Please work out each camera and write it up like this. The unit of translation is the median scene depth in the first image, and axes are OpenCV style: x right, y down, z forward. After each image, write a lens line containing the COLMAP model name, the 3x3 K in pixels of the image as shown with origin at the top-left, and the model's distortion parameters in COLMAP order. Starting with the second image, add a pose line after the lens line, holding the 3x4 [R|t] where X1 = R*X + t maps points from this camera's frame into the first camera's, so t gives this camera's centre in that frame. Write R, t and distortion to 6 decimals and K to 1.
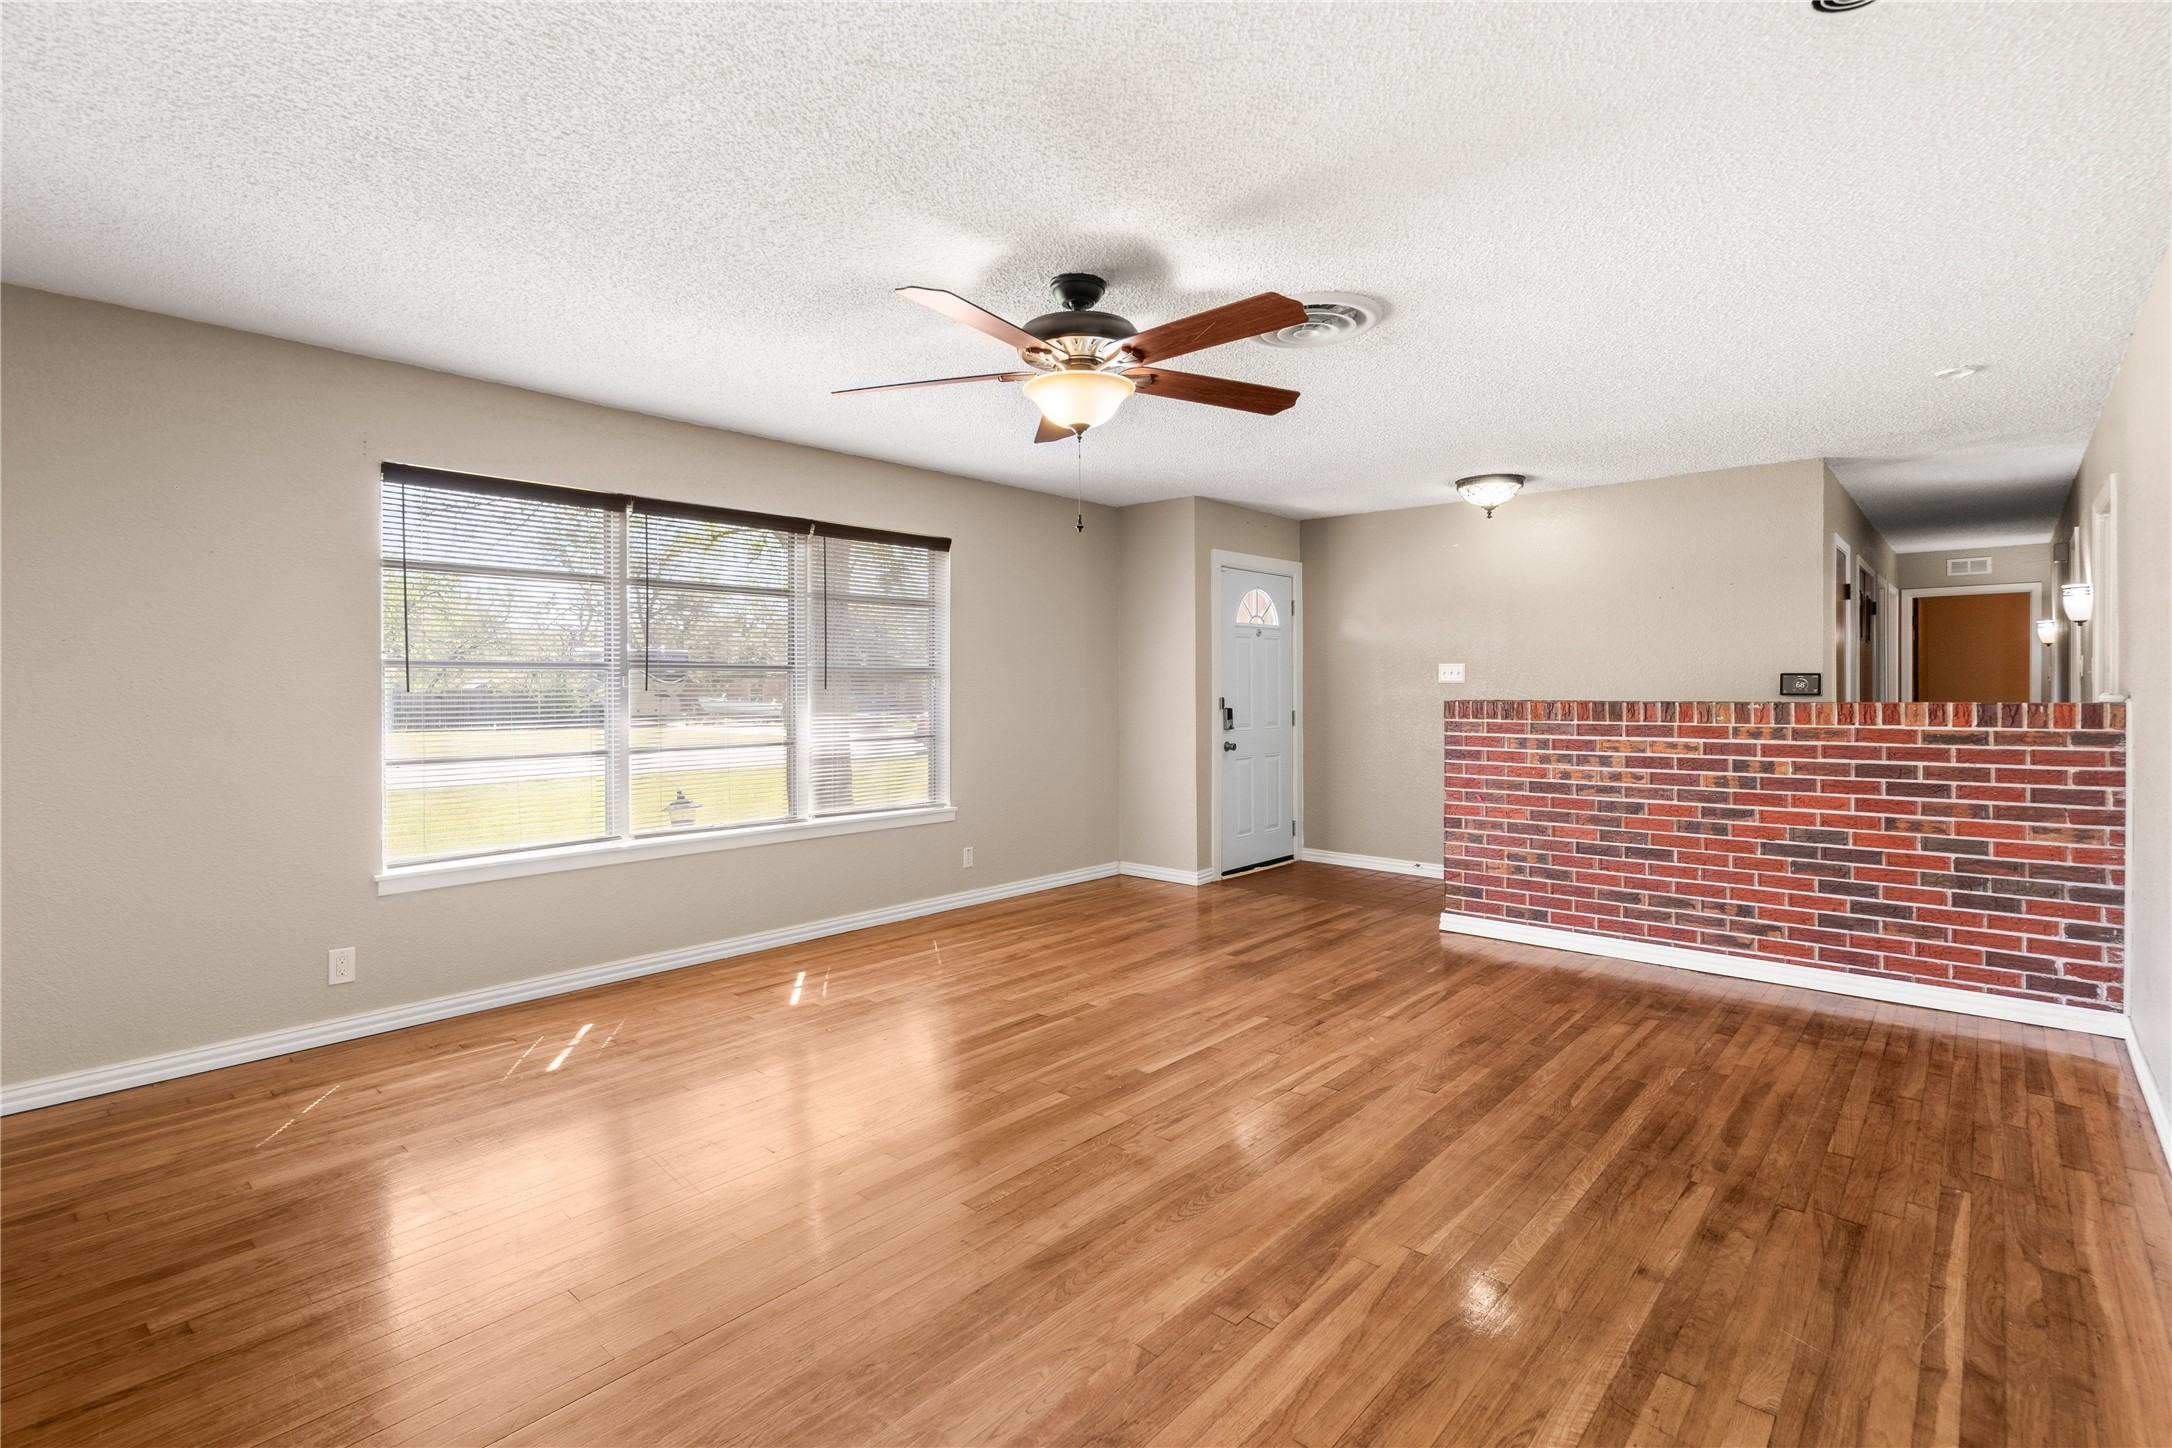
lens RADIAL K [[1003.4, 0, 1083.9], [0, 1003.4, 706.7], [0, 0, 1]] dist [0.003232, -0.000195]
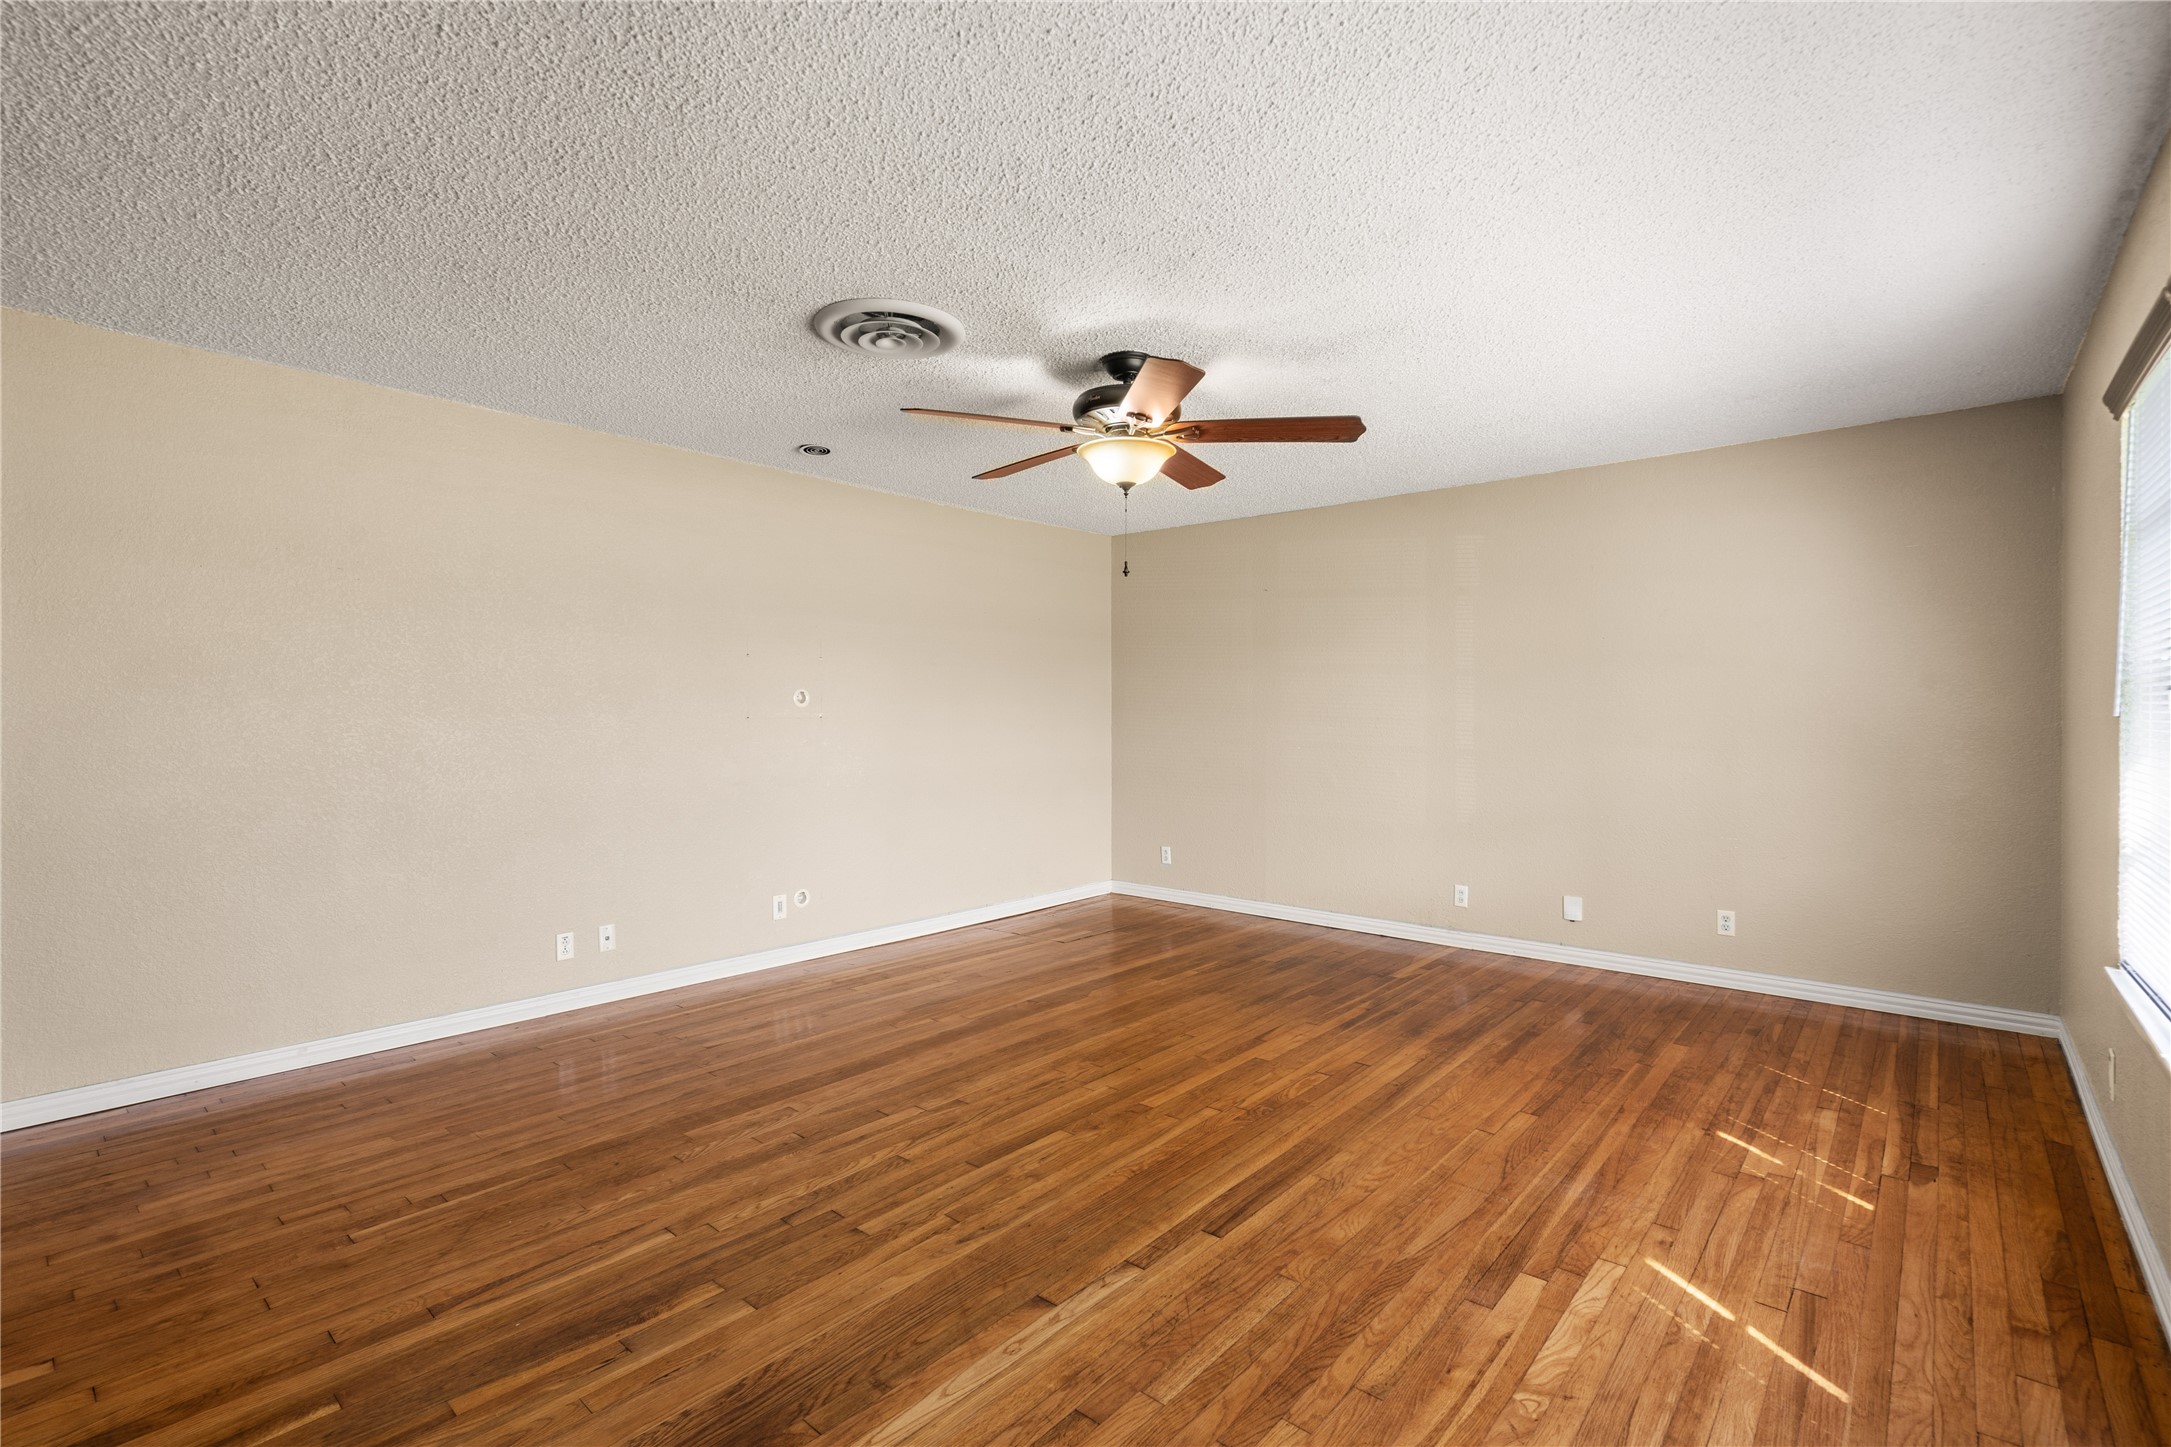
lens RADIAL K [[1002.9, 0, 1091.1], [0, 1002.9, 715.7], [0, 0, 1]] dist [0.003232, -0.000195]
pose [[-0.999809, 0.004742, -0.018978, 0.047967], [0.004282, 0.999698, 0.024186, -0.036001], [0.019087, 0.024100, -0.999527, 1.756176]]
